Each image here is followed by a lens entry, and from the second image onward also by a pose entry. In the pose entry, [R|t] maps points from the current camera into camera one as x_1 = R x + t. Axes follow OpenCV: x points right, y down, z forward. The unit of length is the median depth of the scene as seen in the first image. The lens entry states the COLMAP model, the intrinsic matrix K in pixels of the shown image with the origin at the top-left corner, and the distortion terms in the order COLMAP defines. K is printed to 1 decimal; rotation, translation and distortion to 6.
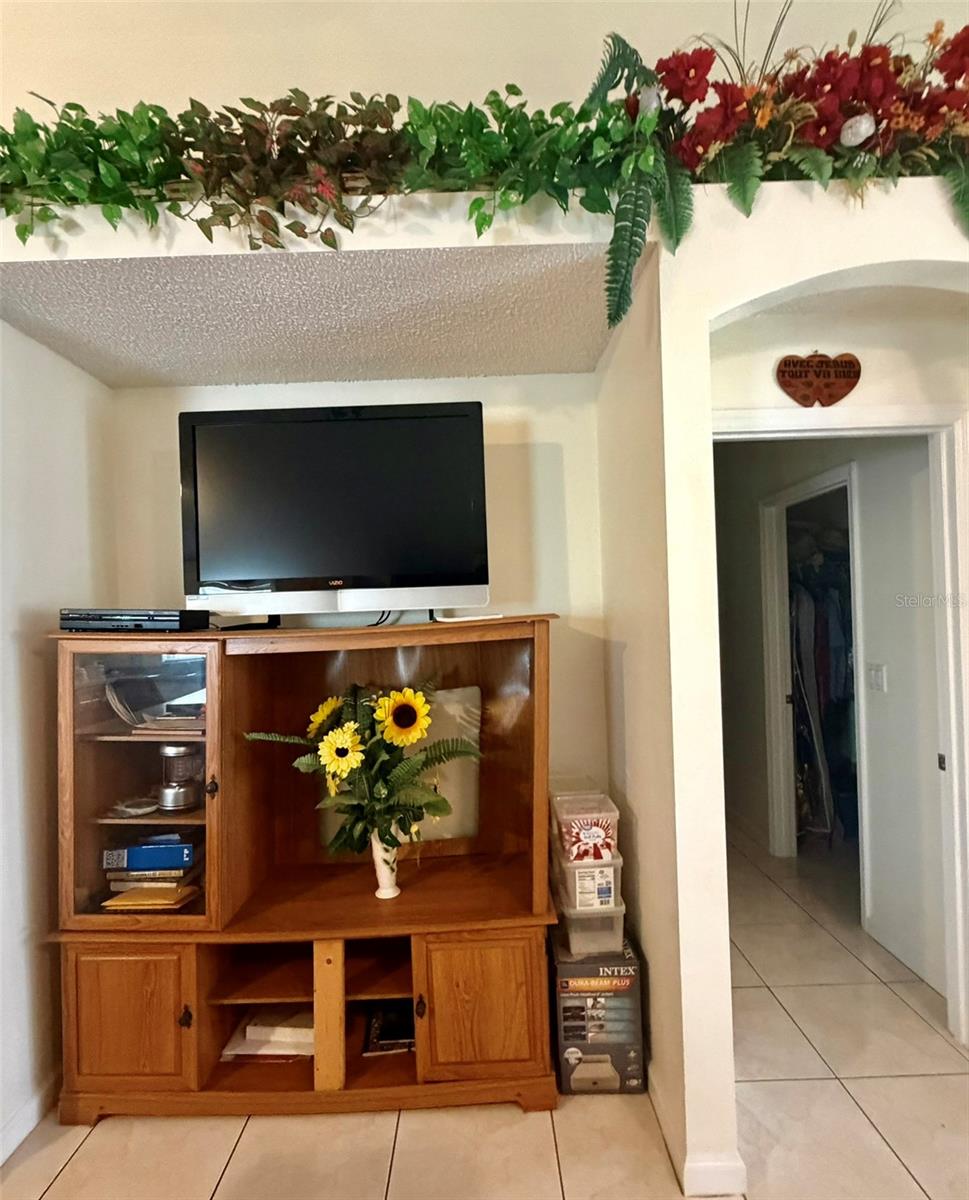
lens RADIAL K [[634.7, 0, 482.0], [0, 634.7, 627.6], [0, 0, 1]] dist [0.019445, 0.000019]
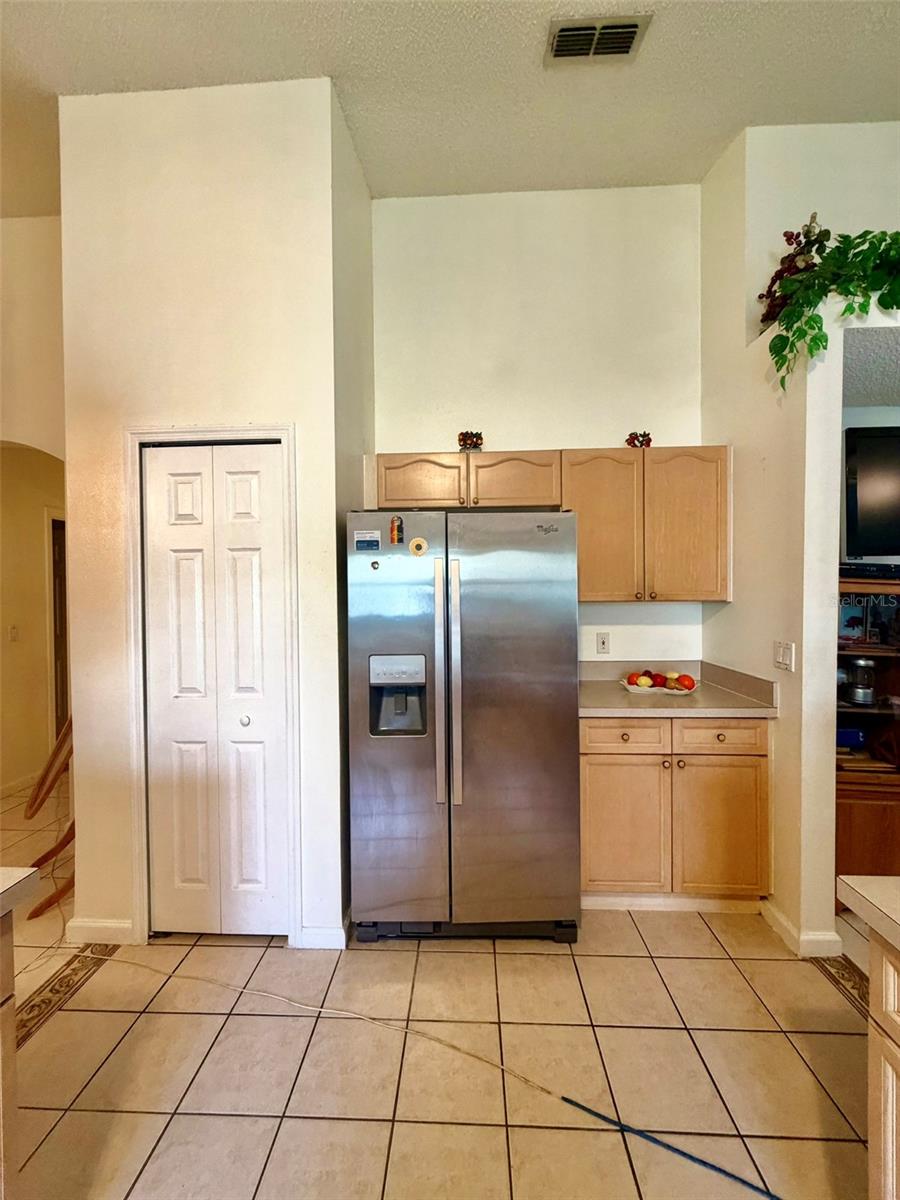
lens RADIAL K [[477.0, 0, 448.5], [0, 477.0, 596.1], [0, 0, 1]] dist [0.000644, -0.000438]
pose [[0.998690, 0.029539, -0.041789, -1.478241], [-0.029704, 0.999553, -0.003344, 0.079660], [0.041672, 0.004581, 0.999121, -0.124023]]
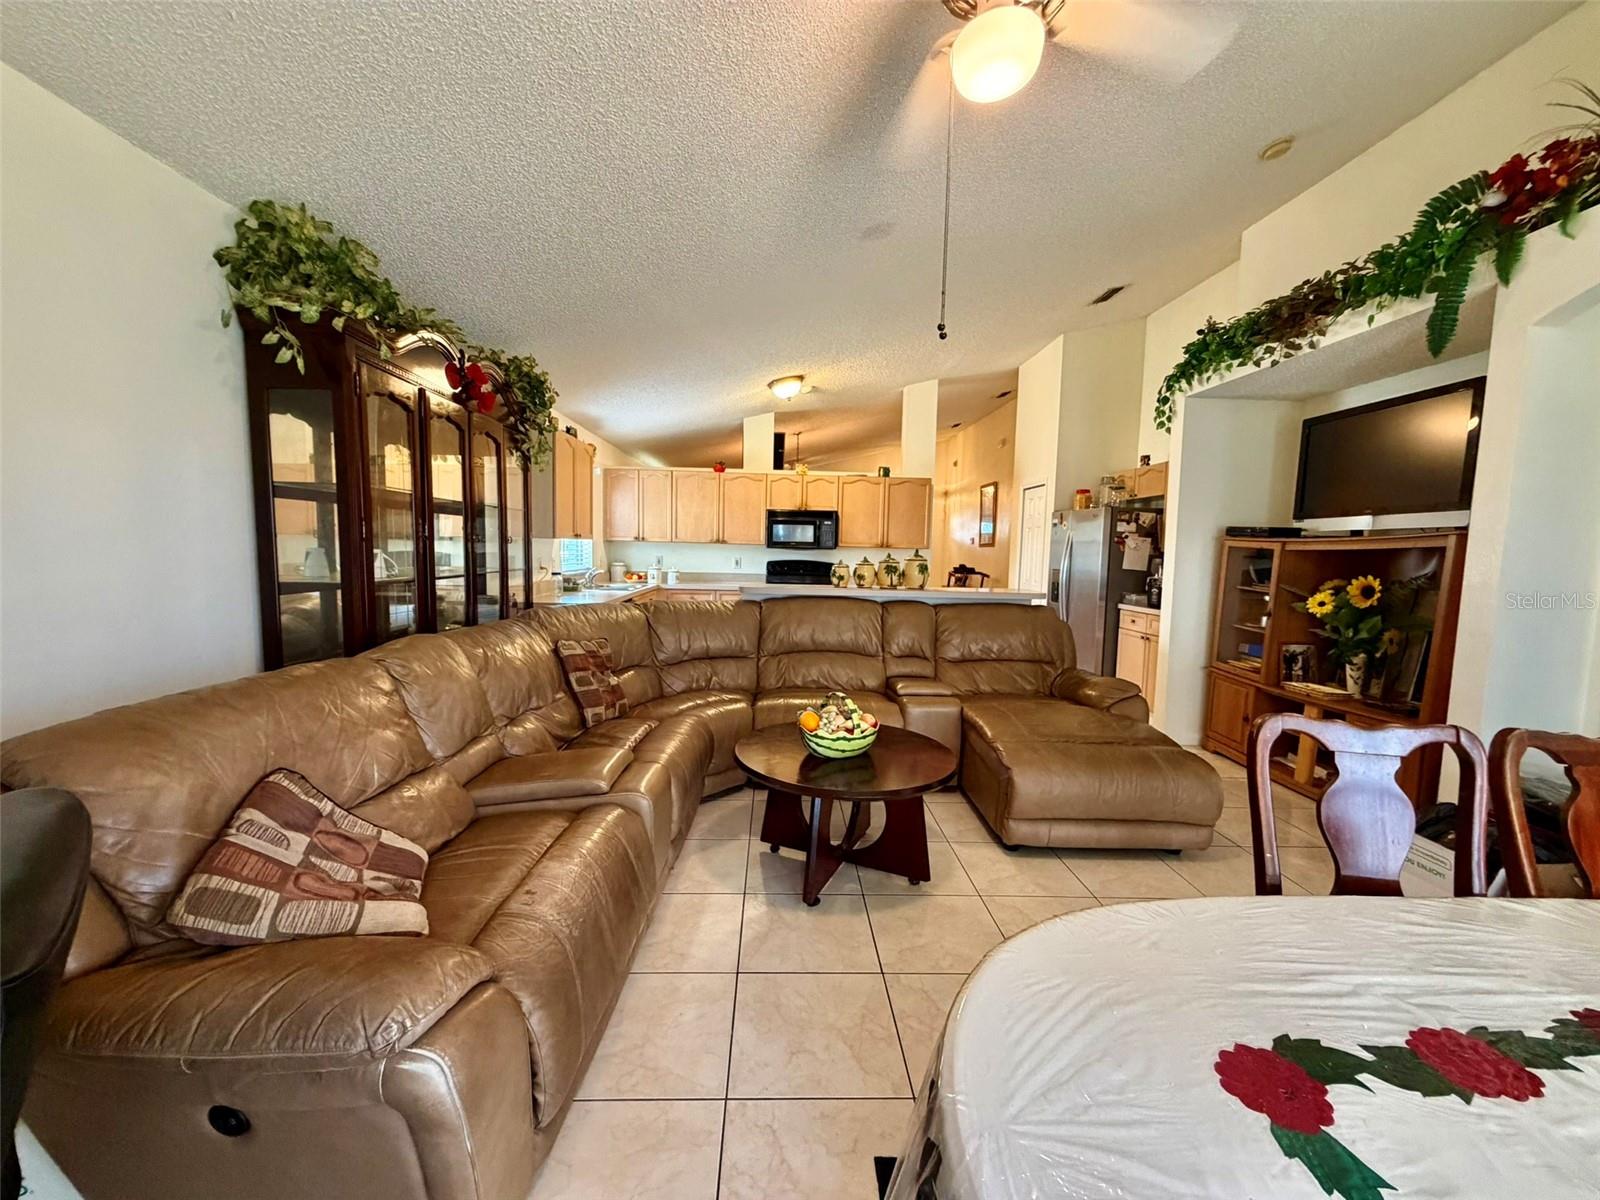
lens RADIAL K [[636.0, 0, 794.8], [0, 636.0, 603.0], [0, 0, 1]] dist [0.000644, -0.000438]
pose [[0.034392, 0.126193, -0.991409, 1.538245], [-0.039454, 0.991394, 0.124823, 0.019000], [0.998629, 0.034823, 0.039075, -0.594039]]
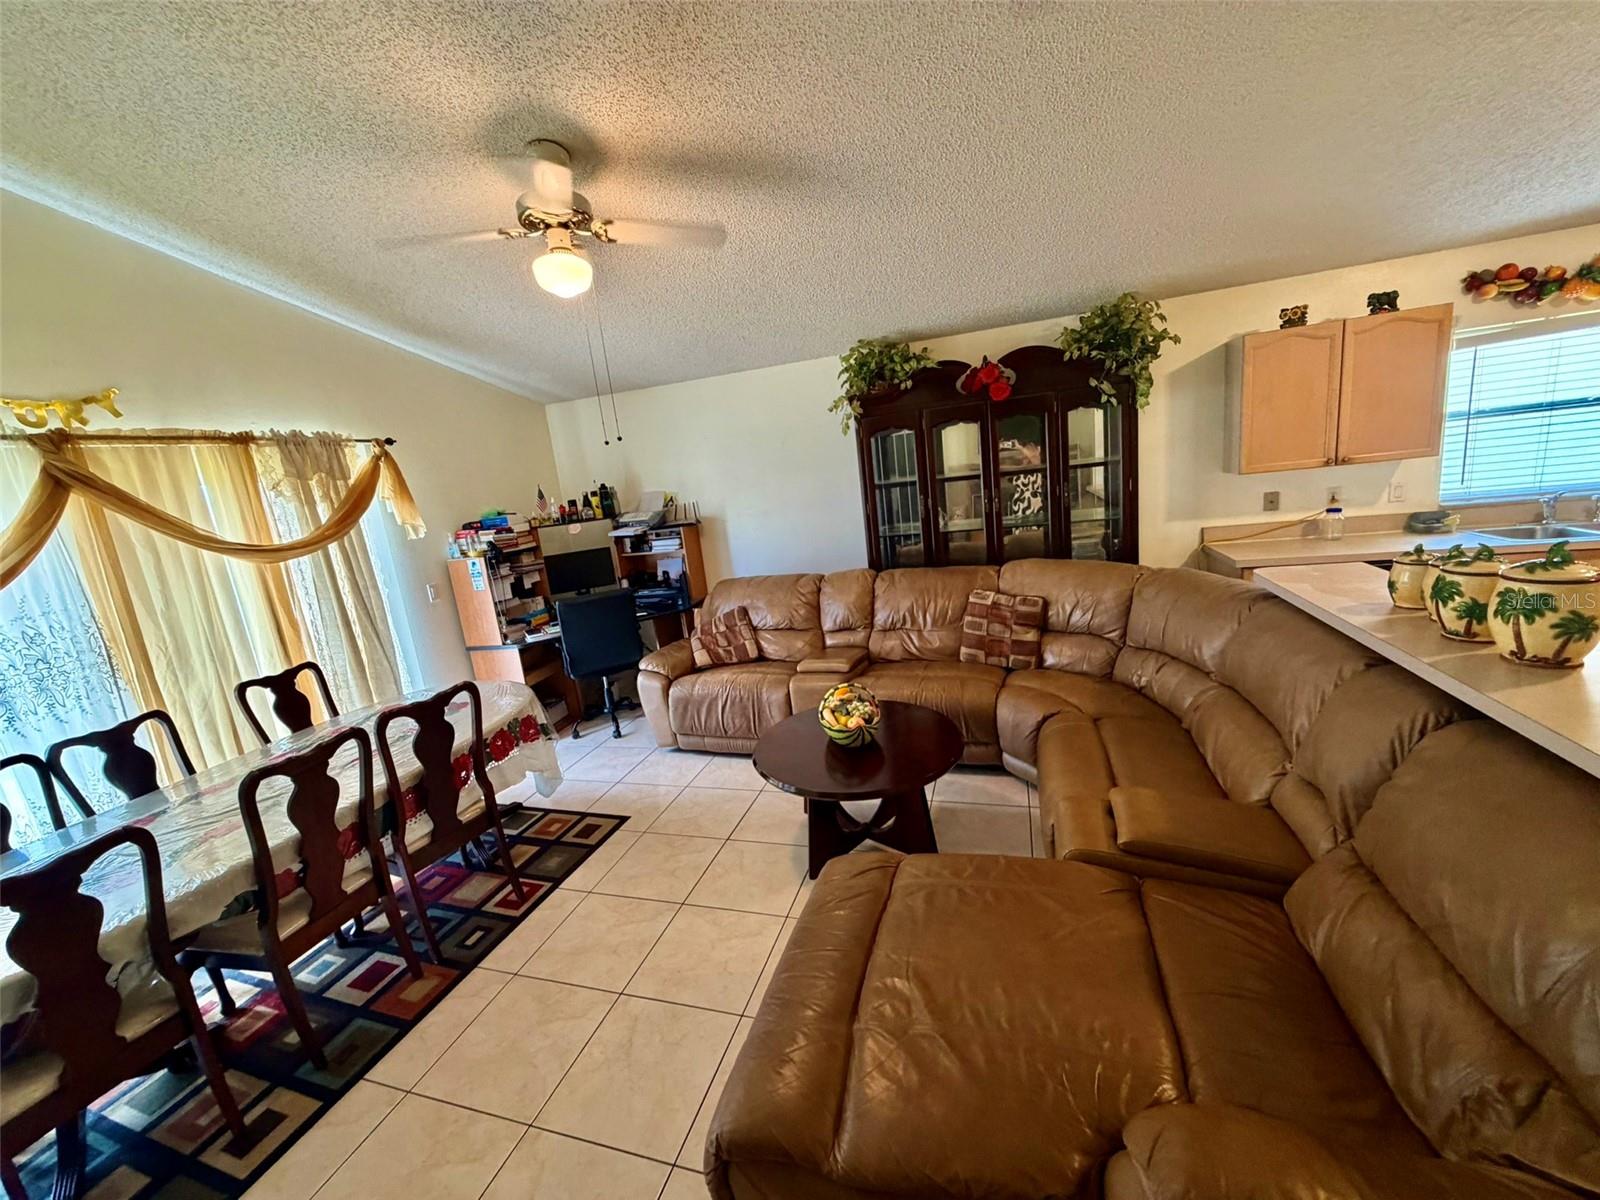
lens RADIAL K [[636.0, 0, 794.8], [0, 636.0, 603.0], [0, 0, 1]] dist [0.000644, -0.000438]
pose [[-0.940708, 0.081527, 0.329275, -0.147816], [0.157015, 0.965092, 0.209626, -0.129009], [-0.300690, 0.248898, -0.920671, 0.881384]]
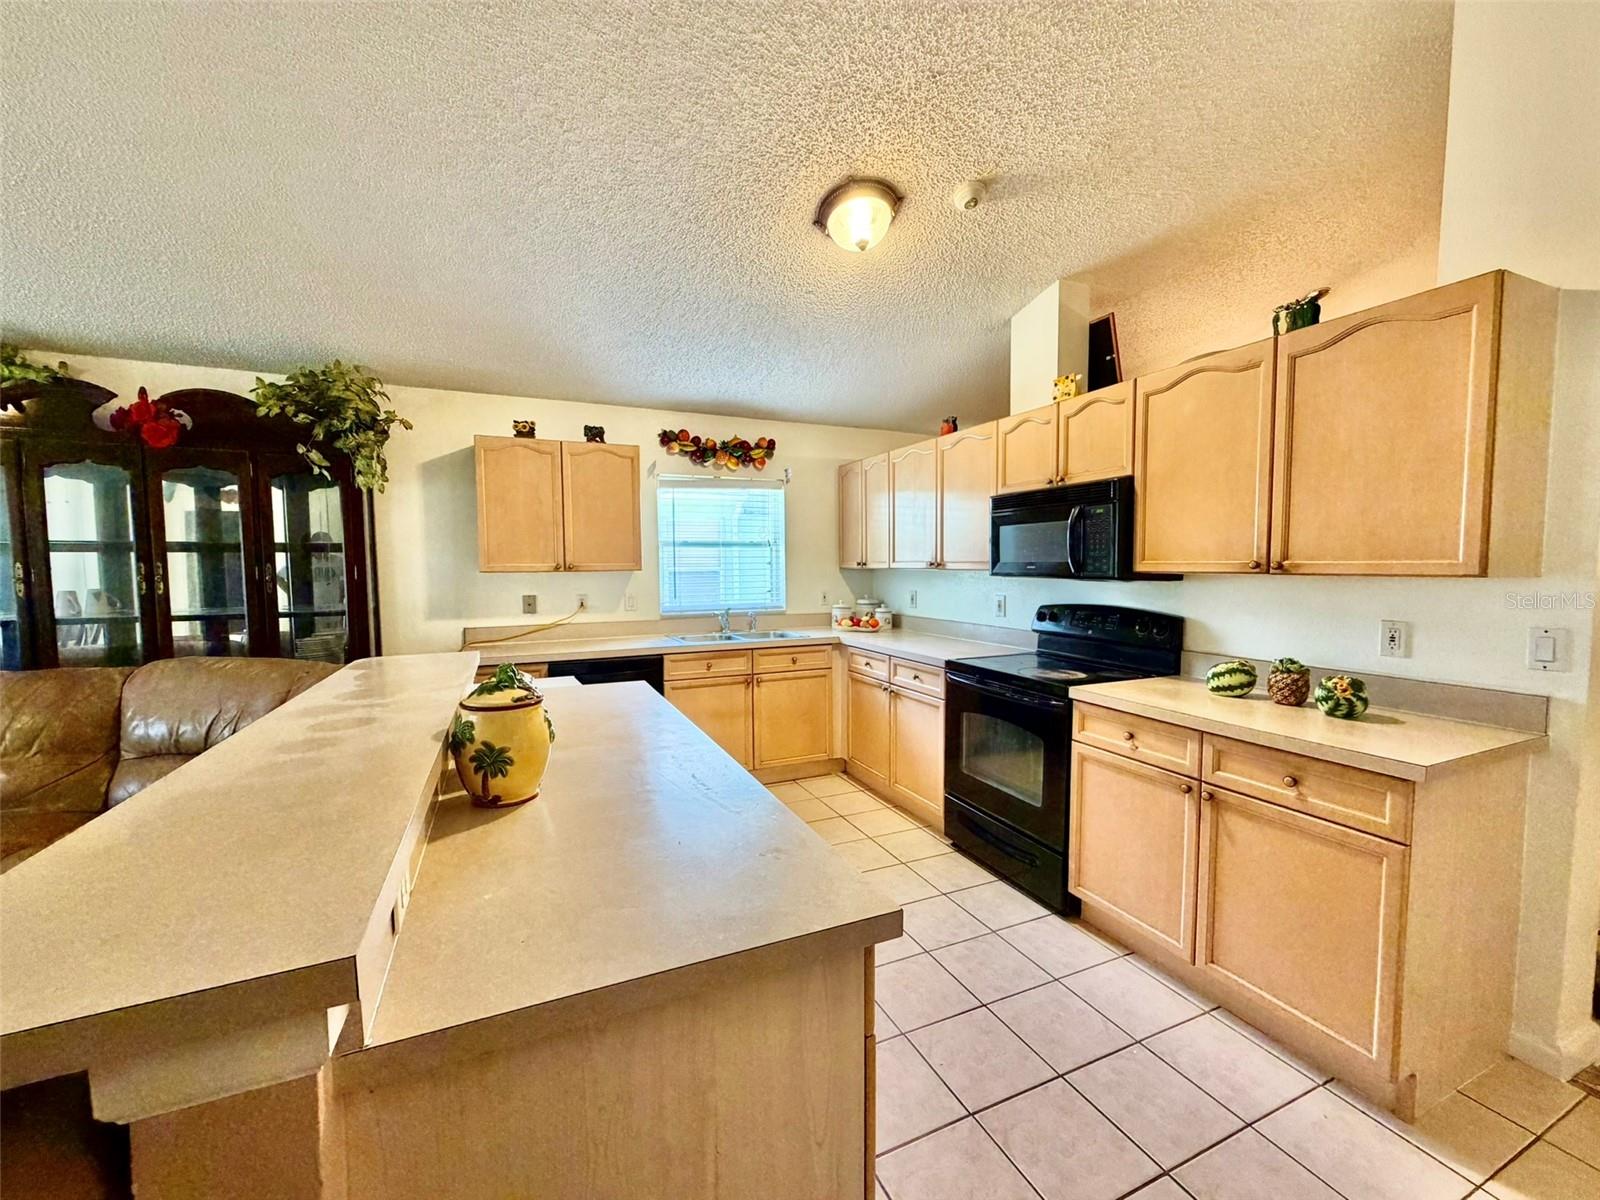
lens RADIAL K [[636.0, 0, 794.8], [0, 636.0, 603.0], [0, 0, 1]] dist [0.000644, -0.000438]
pose [[-0.911710, 0.069595, -0.404898, -0.889892], [0.034988, 0.995120, 0.092262, 0.059401], [0.409343, 0.069949, -0.909695, 0.697788]]
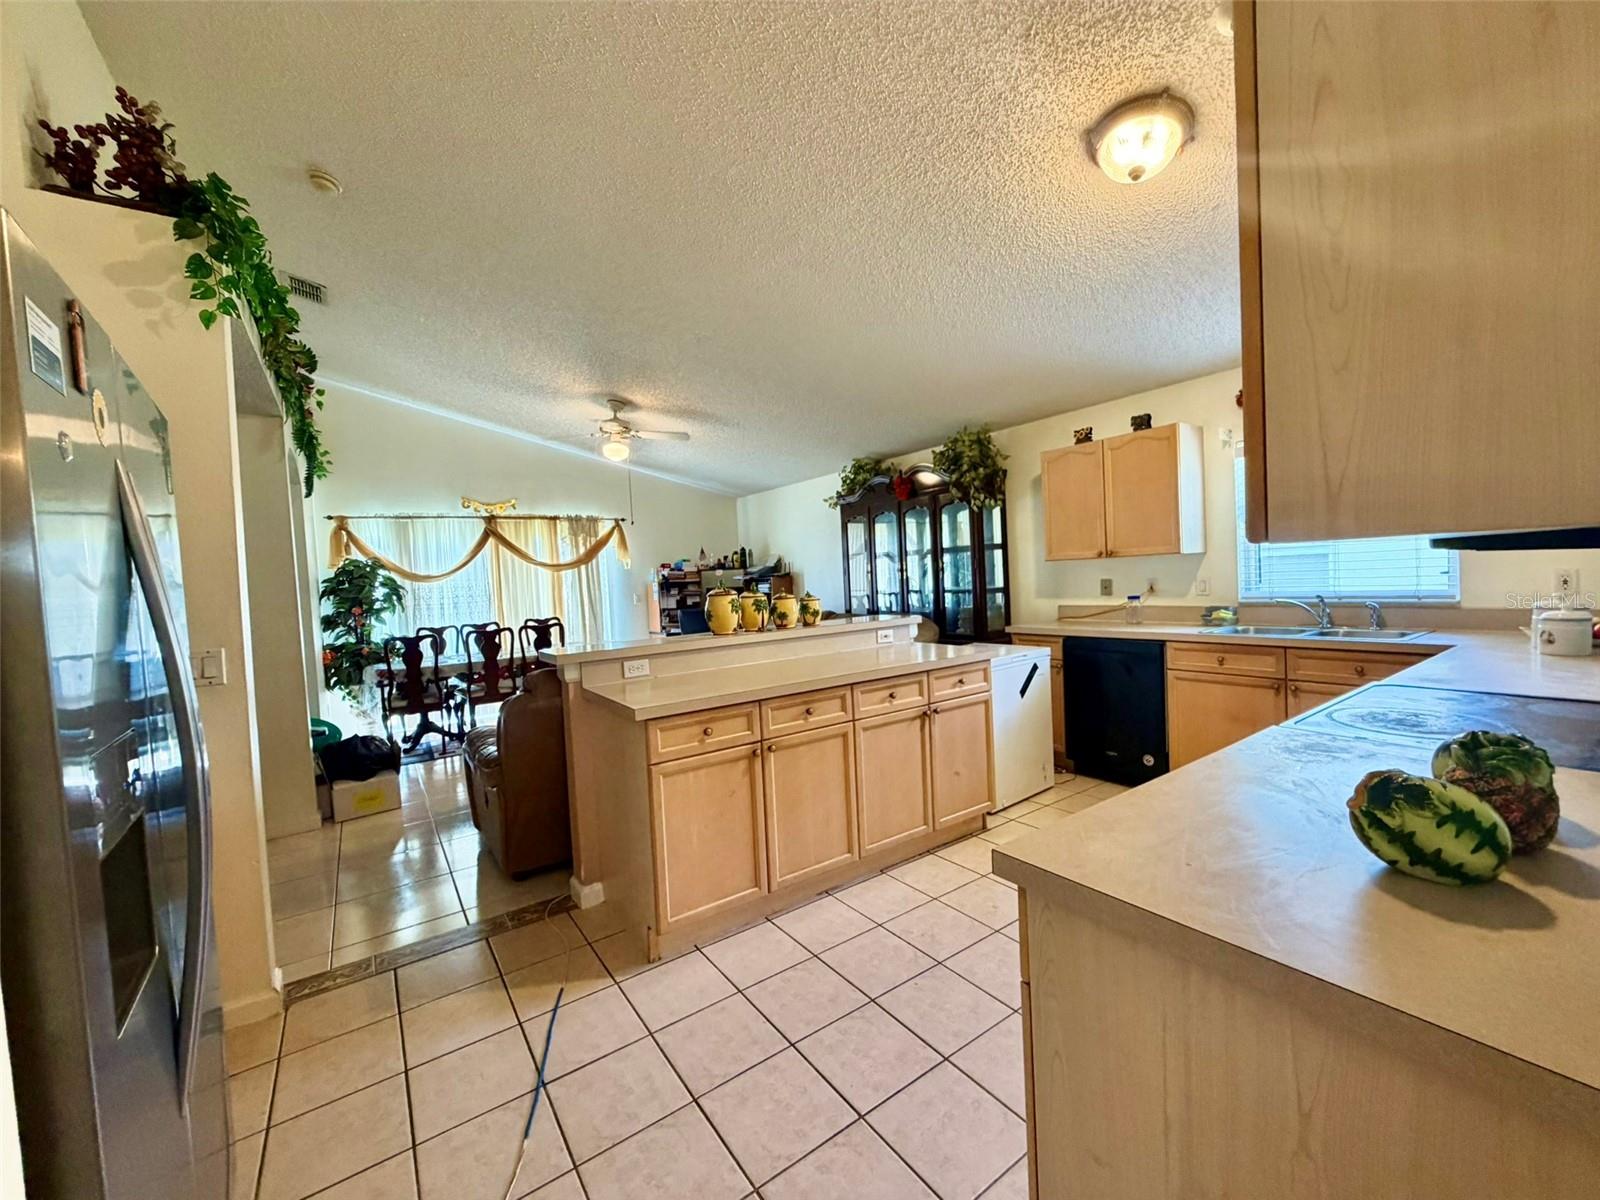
lens RADIAL K [[636.0, 0, 794.8], [0, 636.0, 603.0], [0, 0, 1]] dist [0.000644, -0.000438]
pose [[-0.564621, 0.034058, 0.824648, -2.214827], [0.086753, 0.996062, 0.018261, 0.140962], [-0.820779, 0.081852, -0.565352, 0.714981]]
